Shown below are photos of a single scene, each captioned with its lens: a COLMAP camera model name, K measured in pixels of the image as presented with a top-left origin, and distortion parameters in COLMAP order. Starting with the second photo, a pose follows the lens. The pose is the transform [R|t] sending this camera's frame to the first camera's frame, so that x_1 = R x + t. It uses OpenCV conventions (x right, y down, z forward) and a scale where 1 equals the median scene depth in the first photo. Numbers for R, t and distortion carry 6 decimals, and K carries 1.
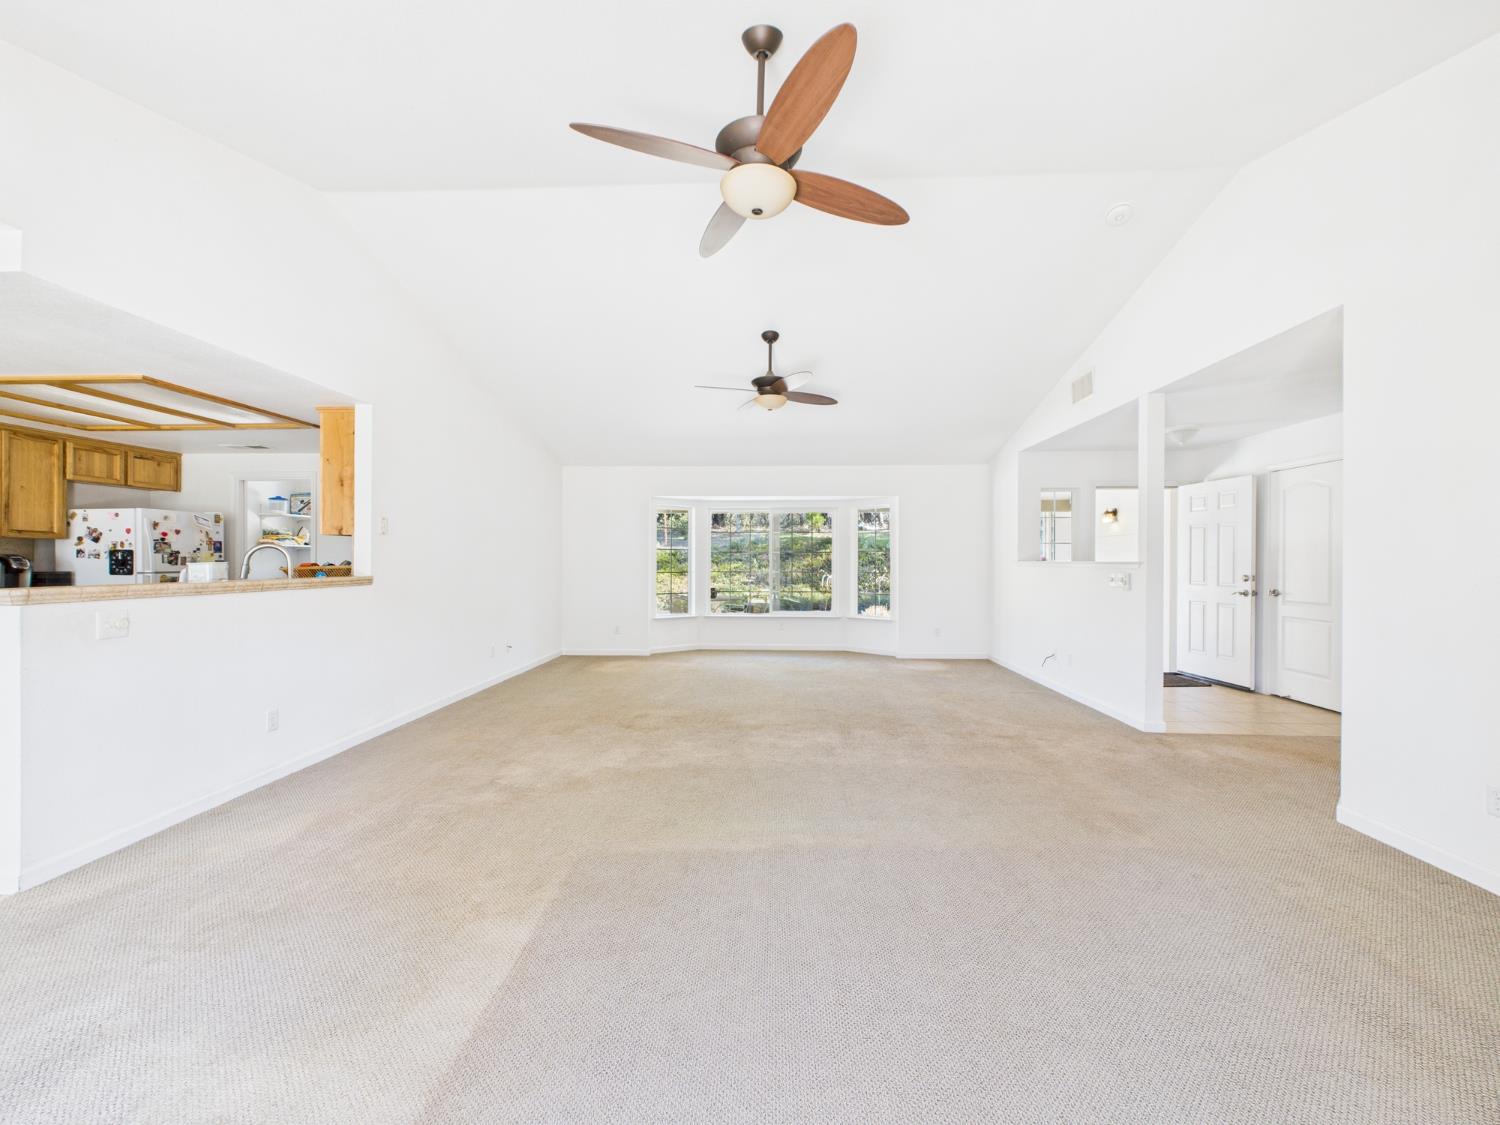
lens RADIAL K [[601.5, 0, 747.1], [0, 601.5, 560.4], [0, 0, 1]] dist [0.001416, -0.000485]
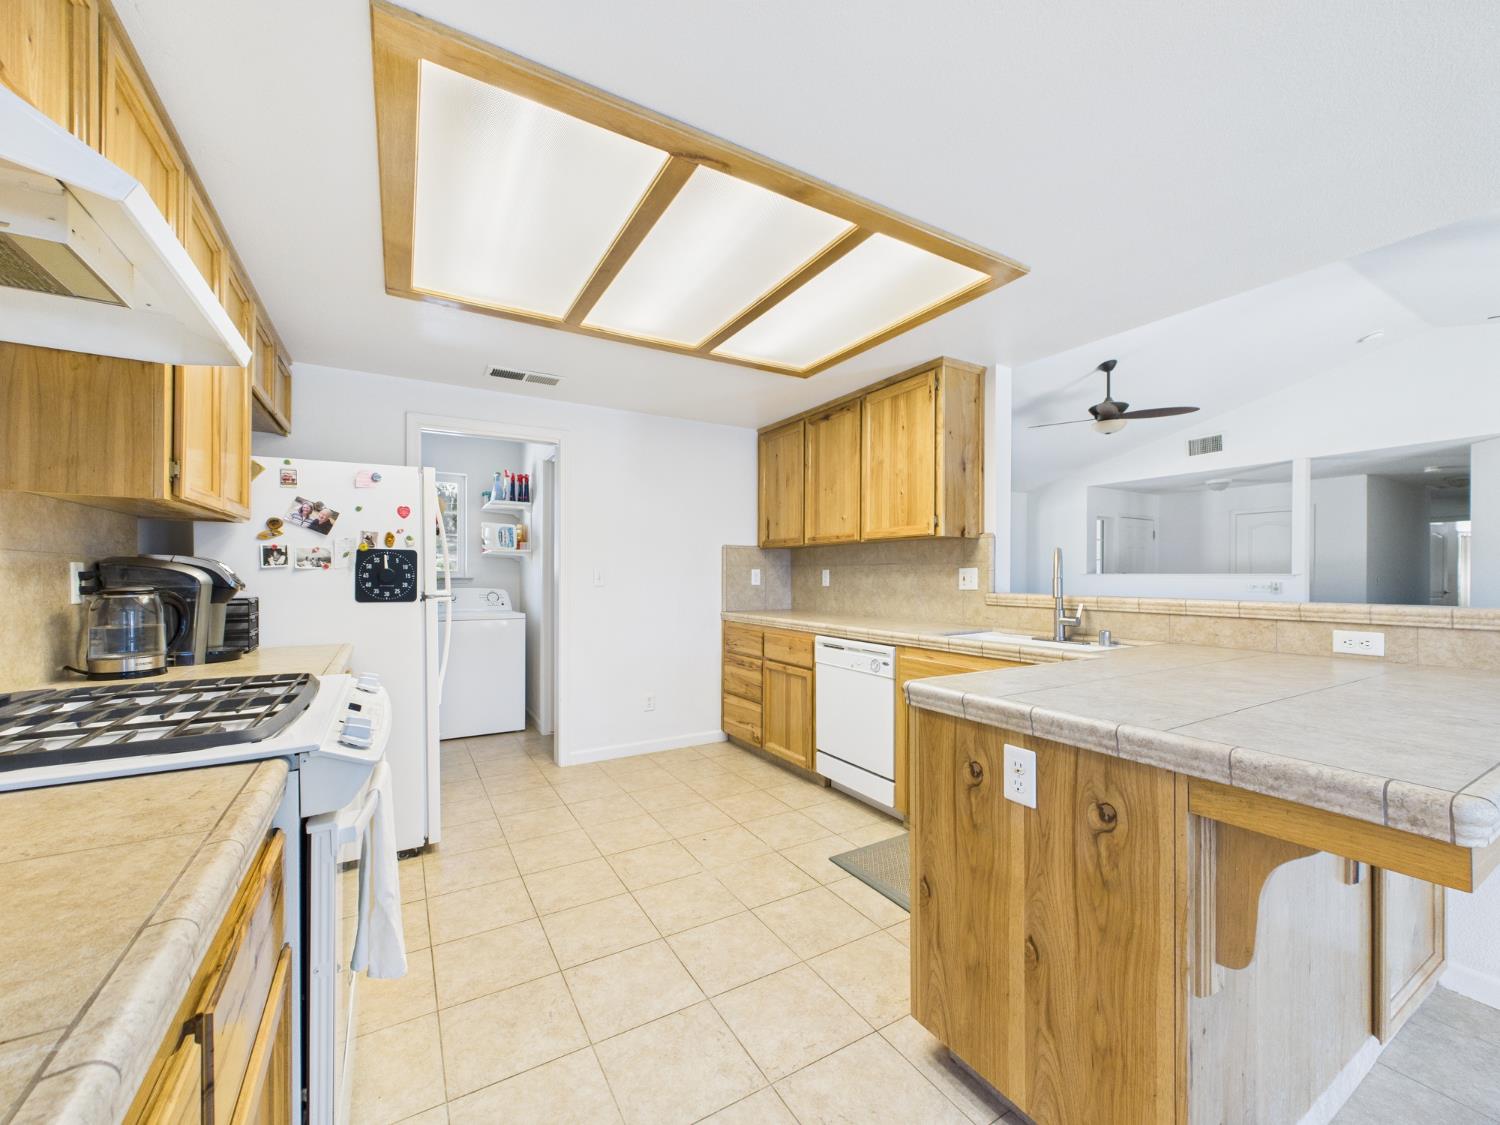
lens RADIAL K [[601.5, 0, 751.4], [0, 601.5, 574.2], [0, 0, 1]] dist [0.001416, -0.000485]
pose [[0.836766, -0.000551, 0.547561, -1.059736], [-0.000171, 0.999999, 0.001266, 0.001251], [-0.547561, -0.001153, 0.836765, 0.434141]]
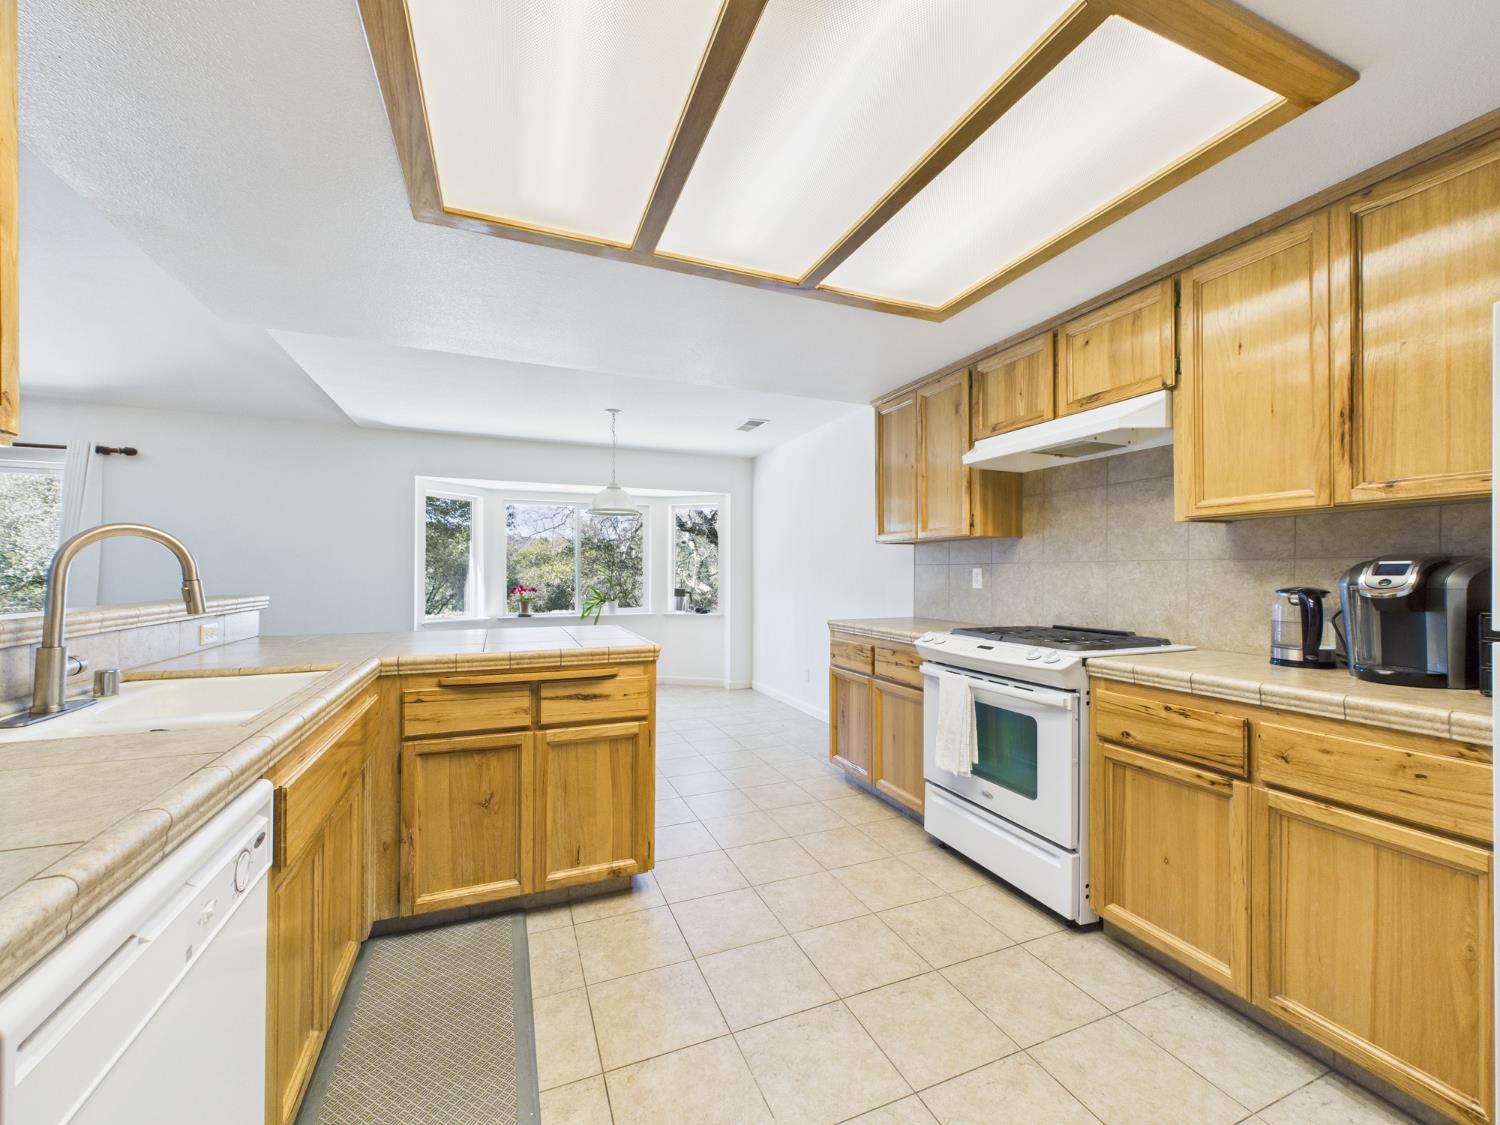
lens RADIAL K [[601.5, 0, 747.7], [0, 601.5, 570.7], [0, 0, 1]] dist [0.001416, -0.000485]
pose [[-0.908587, -0.003399, -0.417683, -0.710832], [-0.002013, 0.999991, -0.003761, 0.001365], [0.417692, -0.002576, -0.908585, 1.066337]]
